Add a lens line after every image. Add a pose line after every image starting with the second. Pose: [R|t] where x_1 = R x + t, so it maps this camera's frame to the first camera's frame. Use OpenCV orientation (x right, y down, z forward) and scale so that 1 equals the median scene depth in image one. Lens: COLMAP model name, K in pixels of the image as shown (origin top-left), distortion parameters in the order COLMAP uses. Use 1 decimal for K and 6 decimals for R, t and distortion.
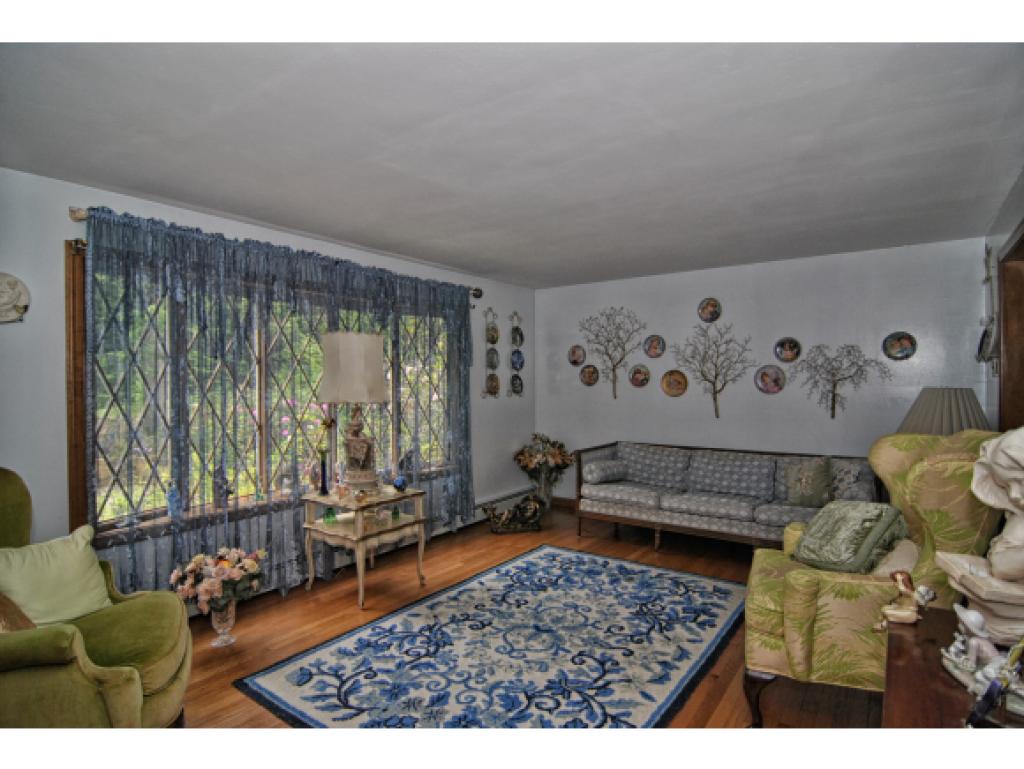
lens RADIAL K [[559.3, 0, 512.0], [0, 559.3, 384.5], [0, 0, 1]] dist [-0.000366, -0.000279]
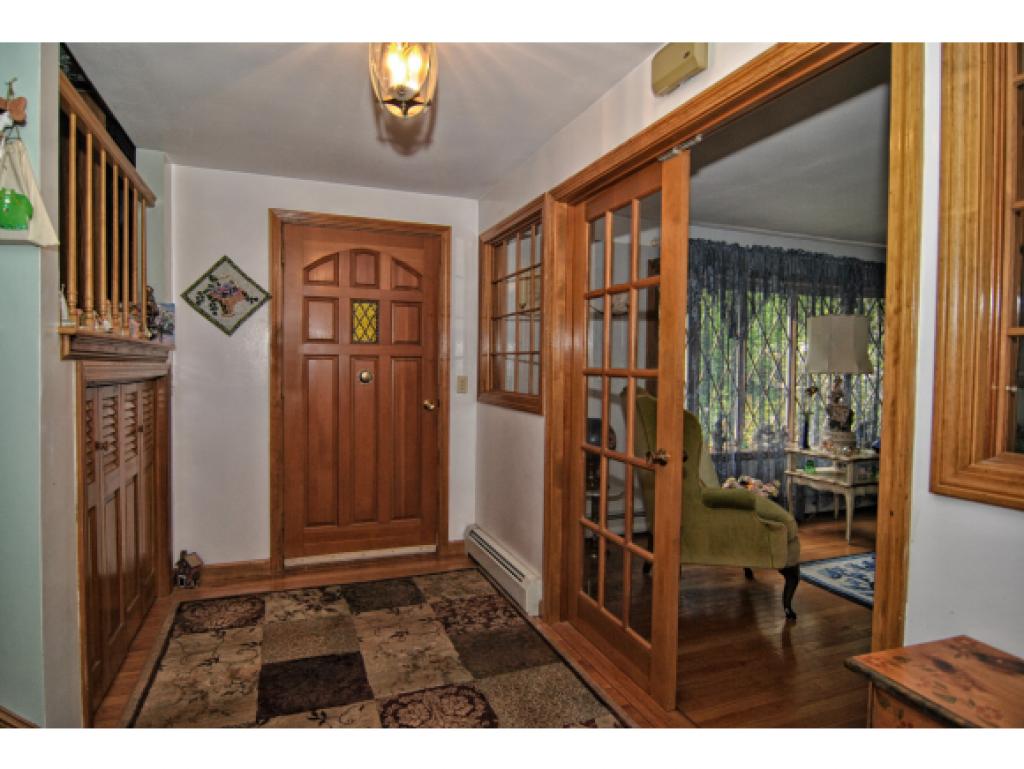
lens RADIAL K [[566.7, 0, 512.0], [0, 566.7, 384.5], [0, 0, 1]] dist [-0.003246, -0.001253]
pose [[0.843644, 0.032724, -0.535904, -0.235920], [-0.017637, 0.999291, 0.033255, 0.028362], [0.536613, -0.018604, 0.843624, -0.414206]]
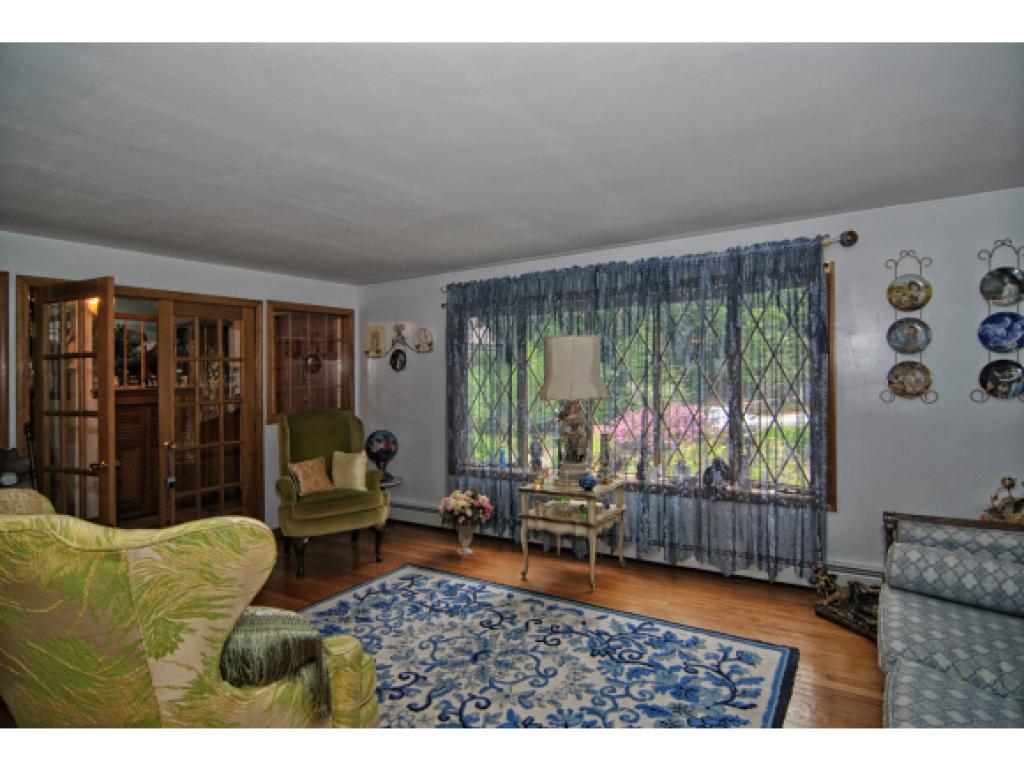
lens RADIAL K [[557.9, 0, 509.1], [0, 557.9, 359.6], [0, 0, 1]] dist [-0.006239, -0.001183]
pose [[0.051859, -0.025773, -0.998322, 0.875136], [0.011858, 0.999612, -0.025190, -0.018526], [0.998584, -0.010532, 0.052145, 0.903614]]
